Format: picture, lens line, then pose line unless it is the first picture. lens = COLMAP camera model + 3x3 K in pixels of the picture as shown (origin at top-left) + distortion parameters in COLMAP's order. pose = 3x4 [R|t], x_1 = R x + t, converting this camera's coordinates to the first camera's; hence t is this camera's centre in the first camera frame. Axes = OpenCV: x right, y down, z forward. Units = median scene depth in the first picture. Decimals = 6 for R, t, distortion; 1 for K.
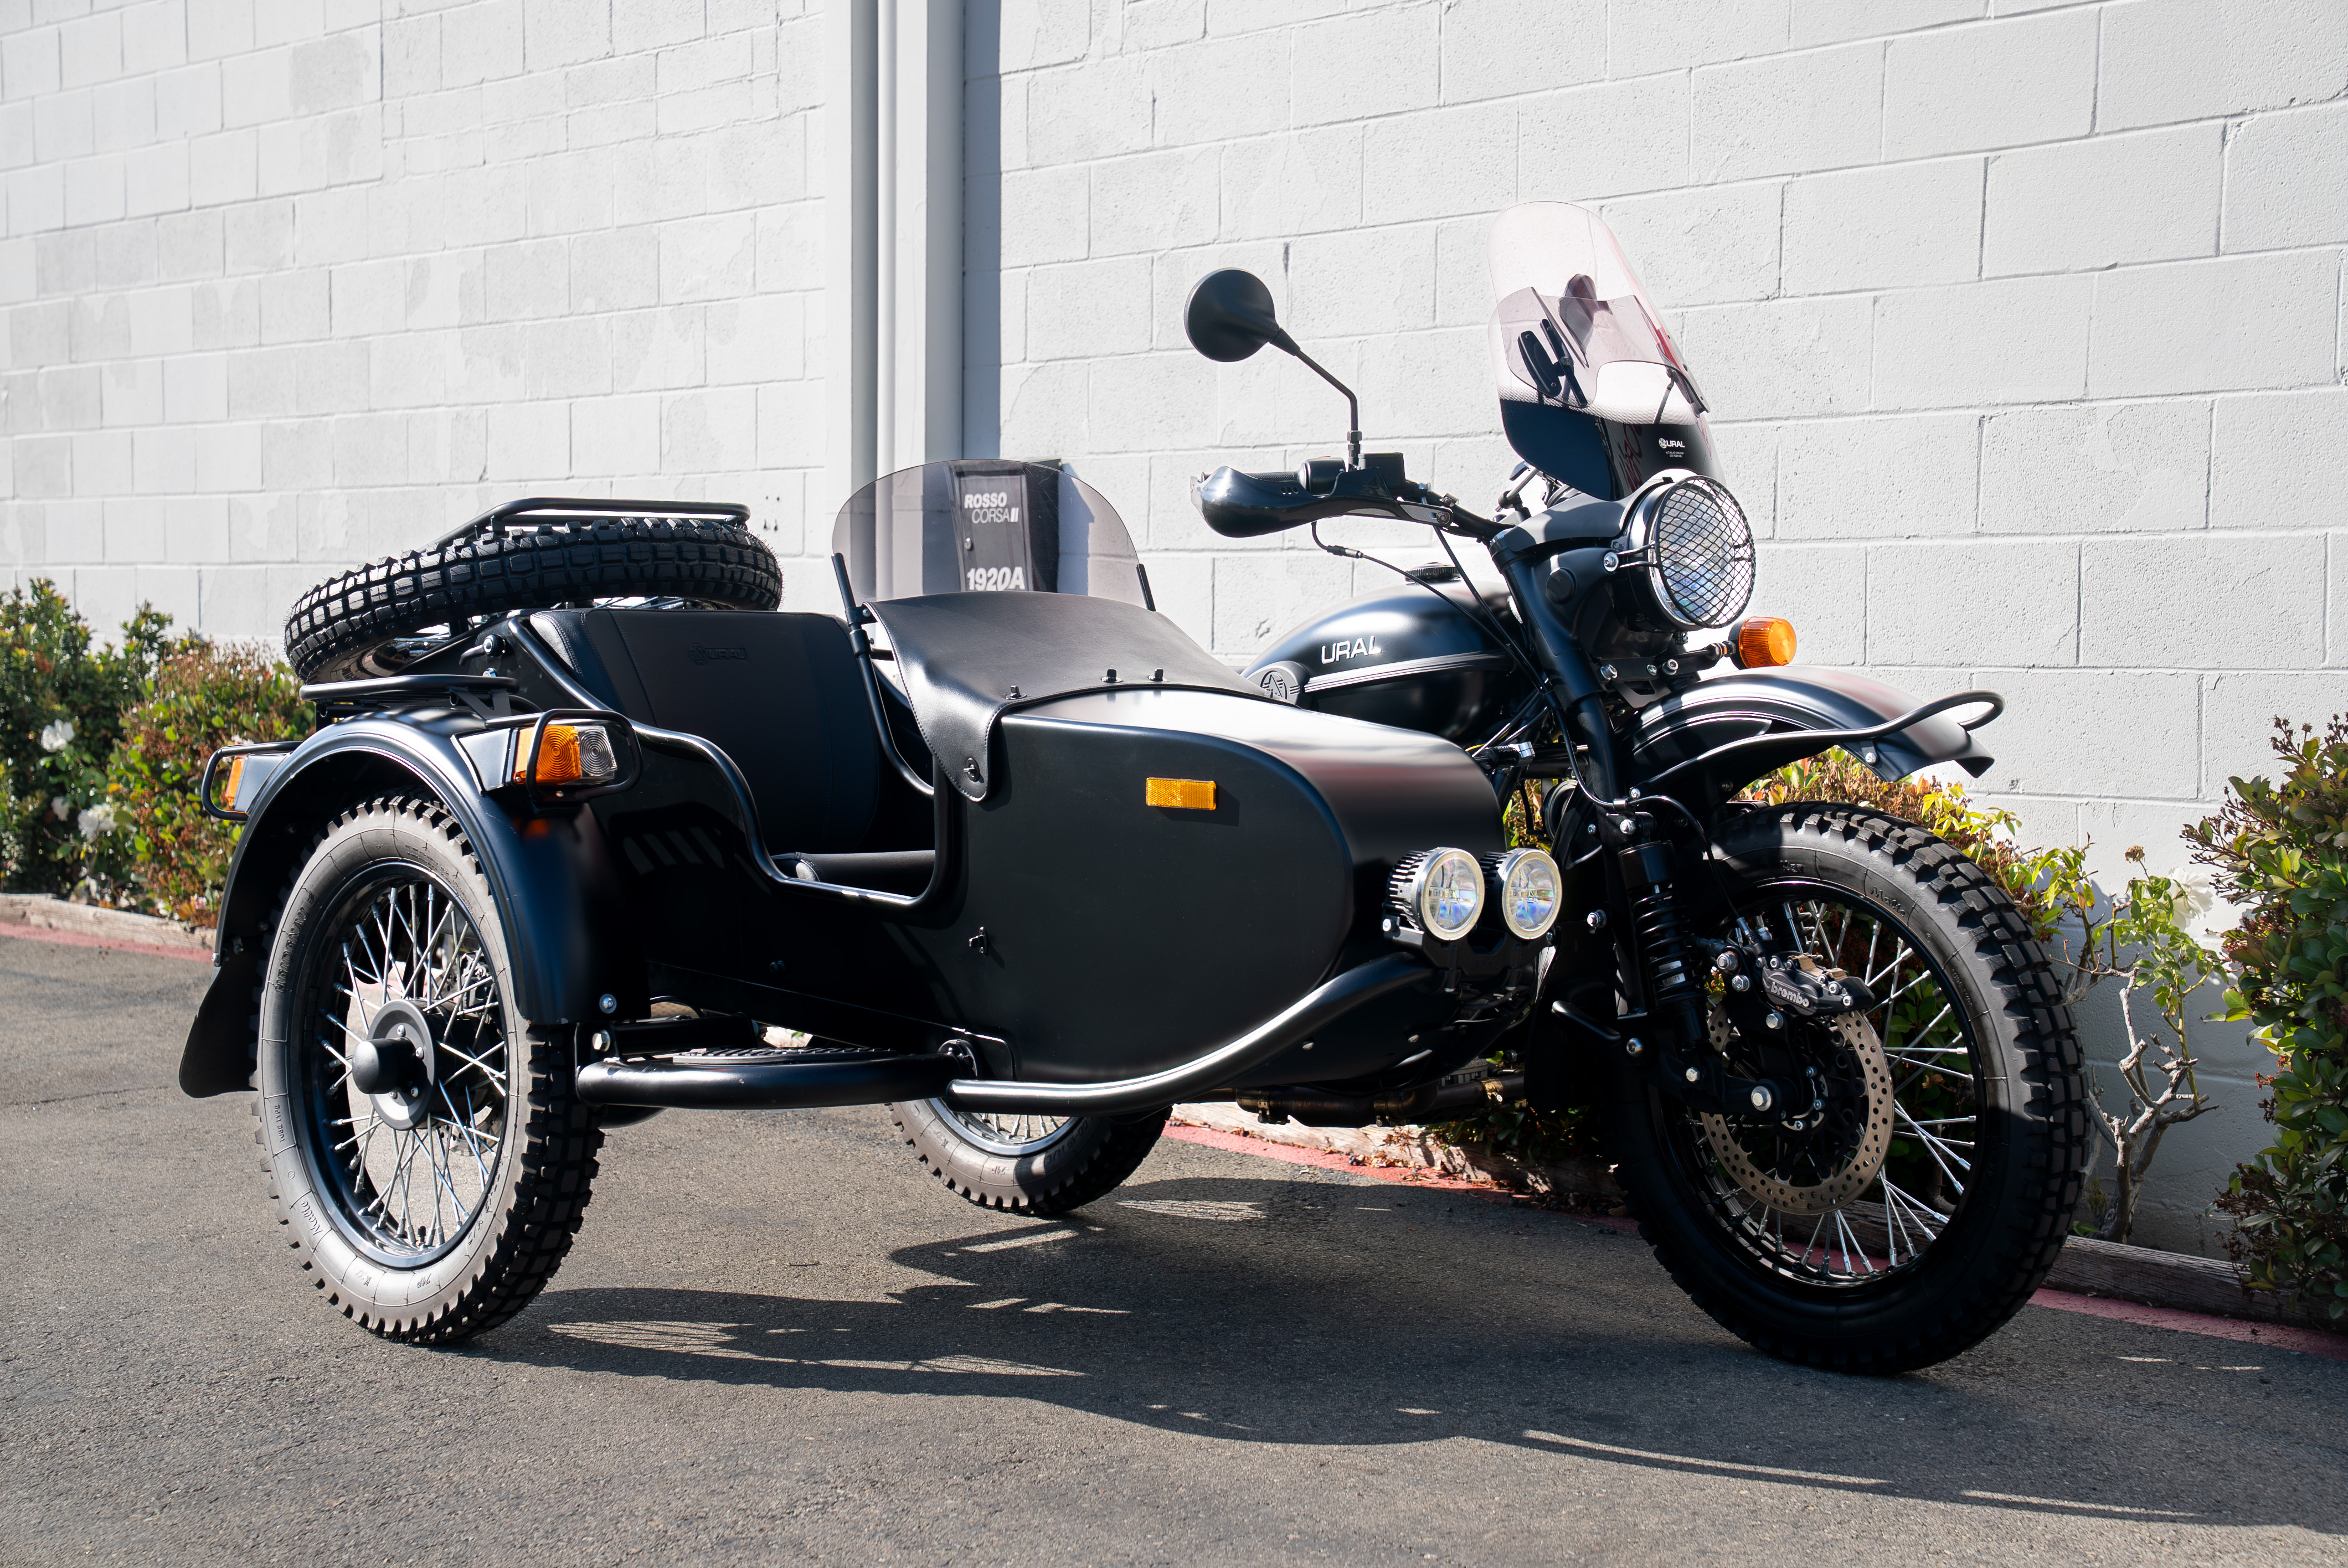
lens RADIAL K [[3442.9, 0, 1179.5], [0, 3442.9, 787.1], [0, 0, 1]] dist [0.234750, 0.000000]
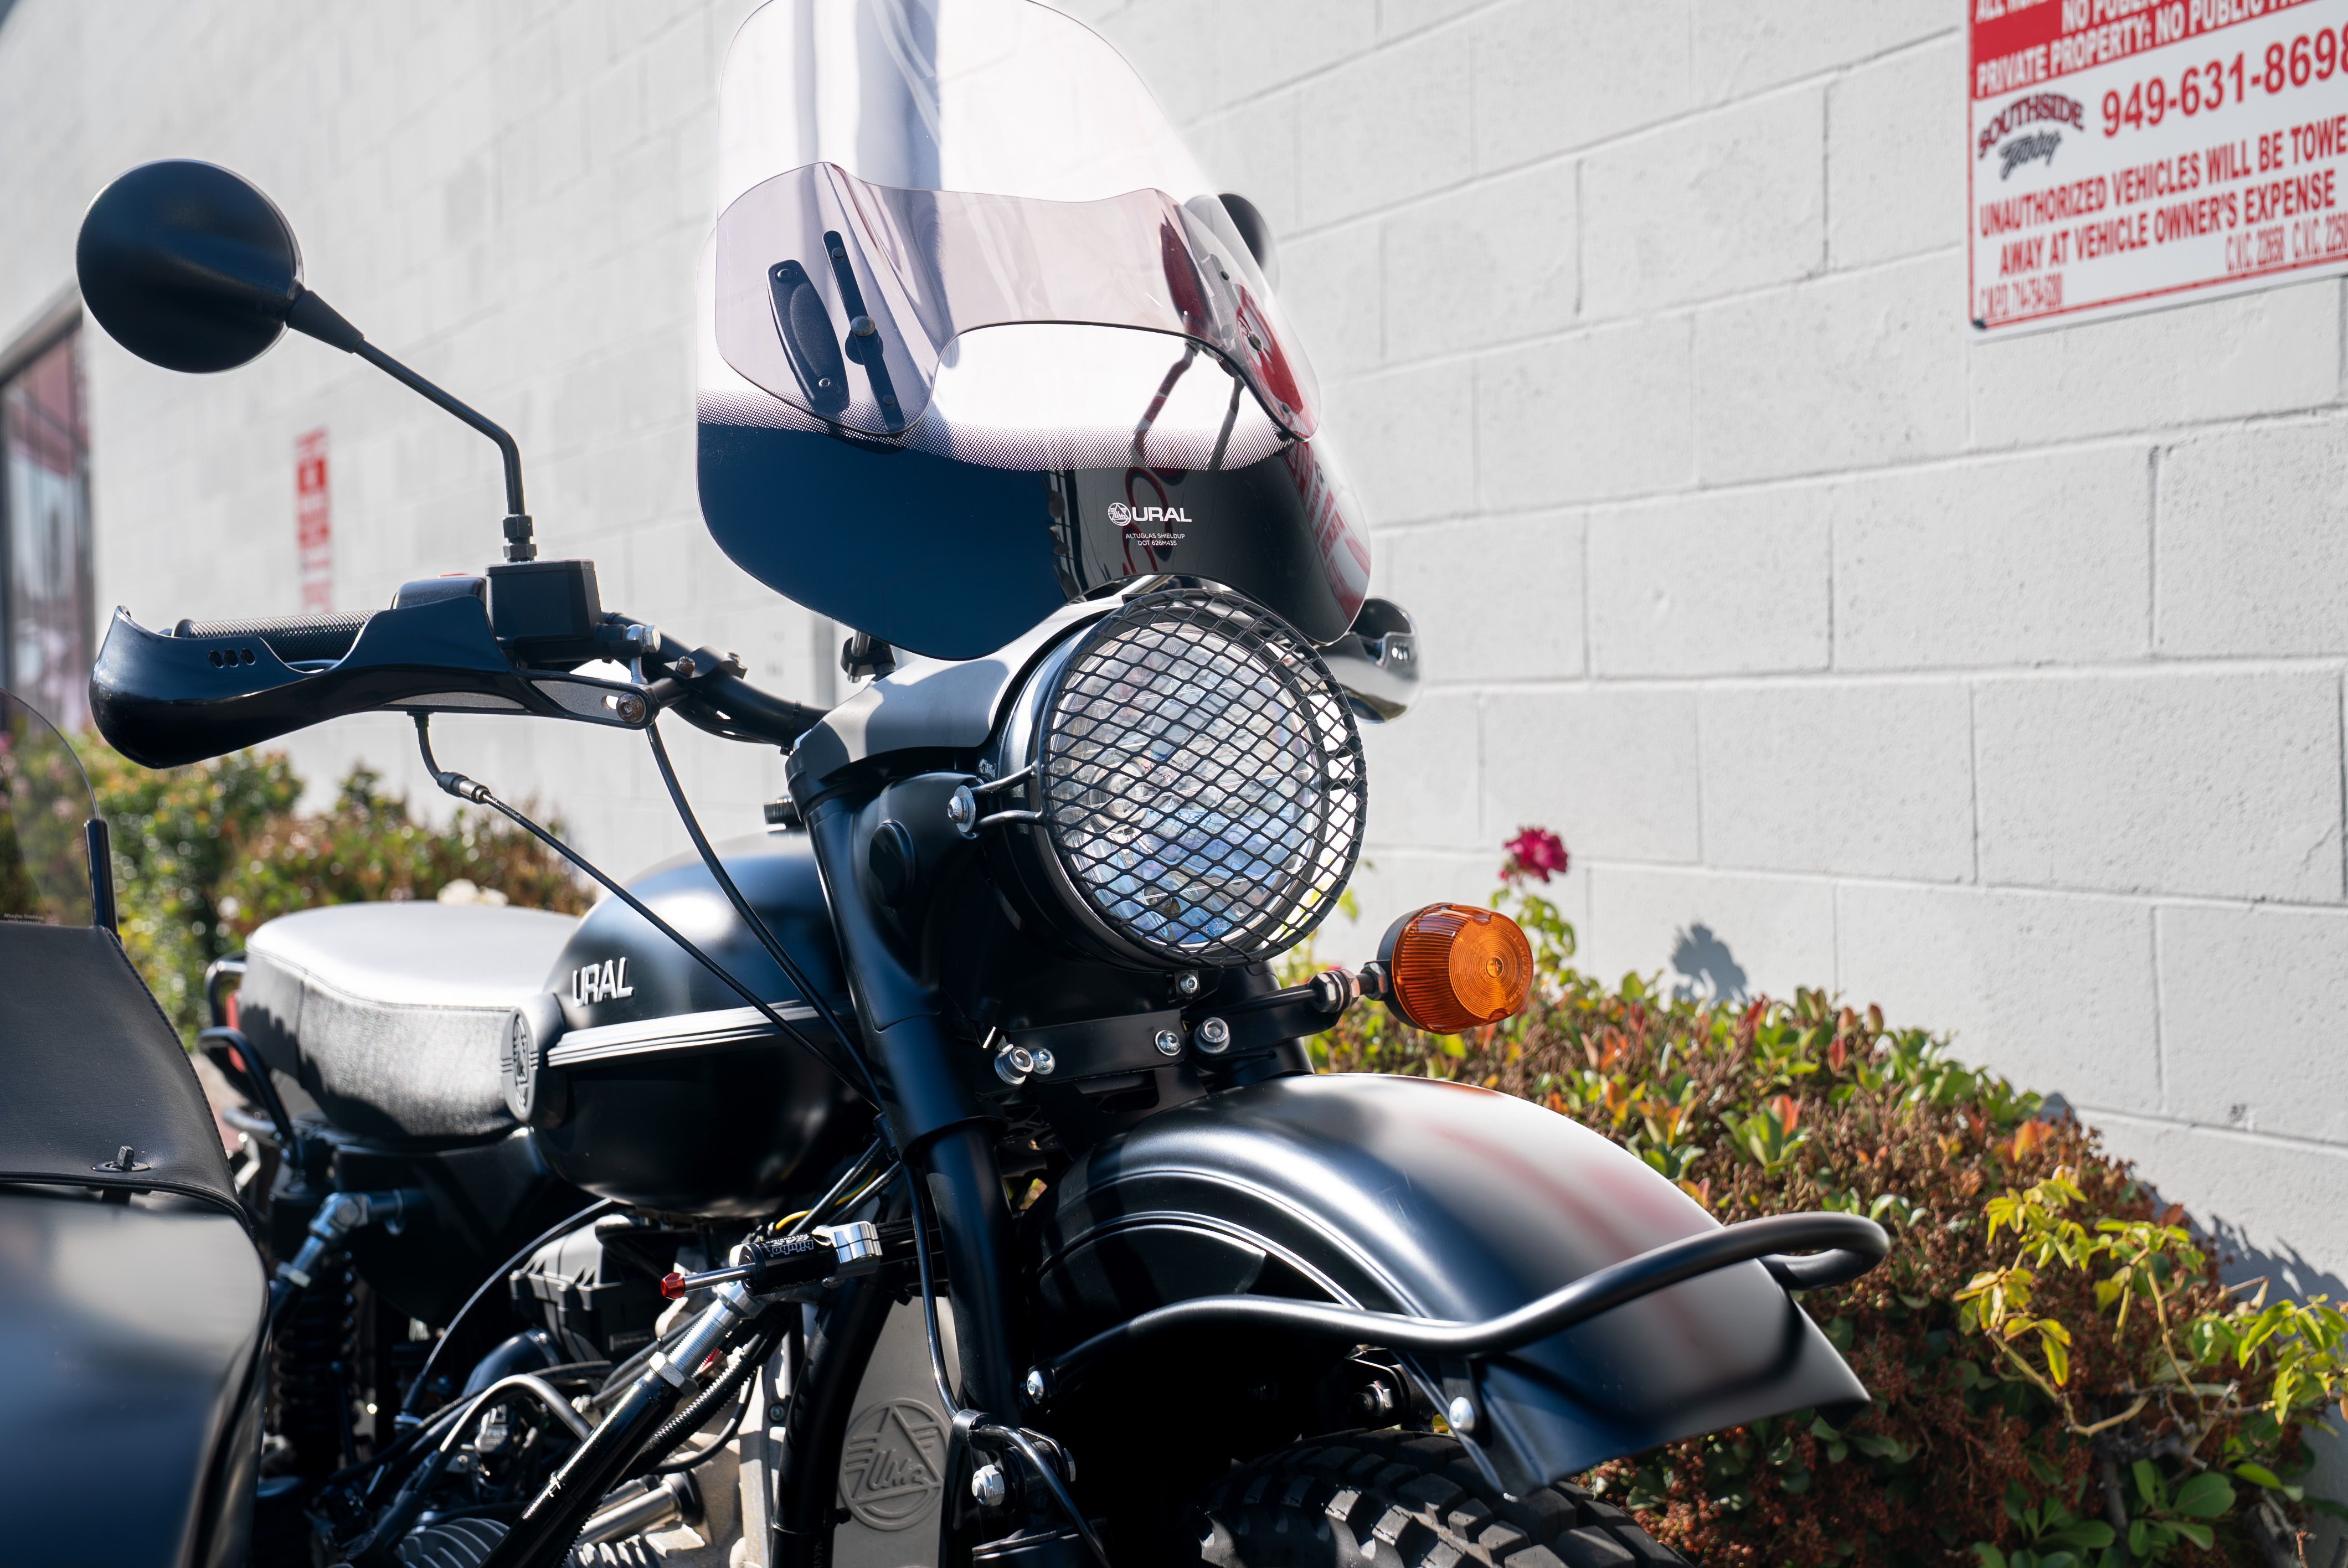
lens RADIAL K [[2777.9, 0, 1157.7], [0, 2777.9, 771.8], [0, 0, 1]] dist [0.112627, 0.000000]
pose [[0.978249, -0.026728, -0.205706, 0.210976], [0.022249, 0.999463, -0.024060, -0.060051], [0.206238, 0.018960, 0.978318, 0.673432]]
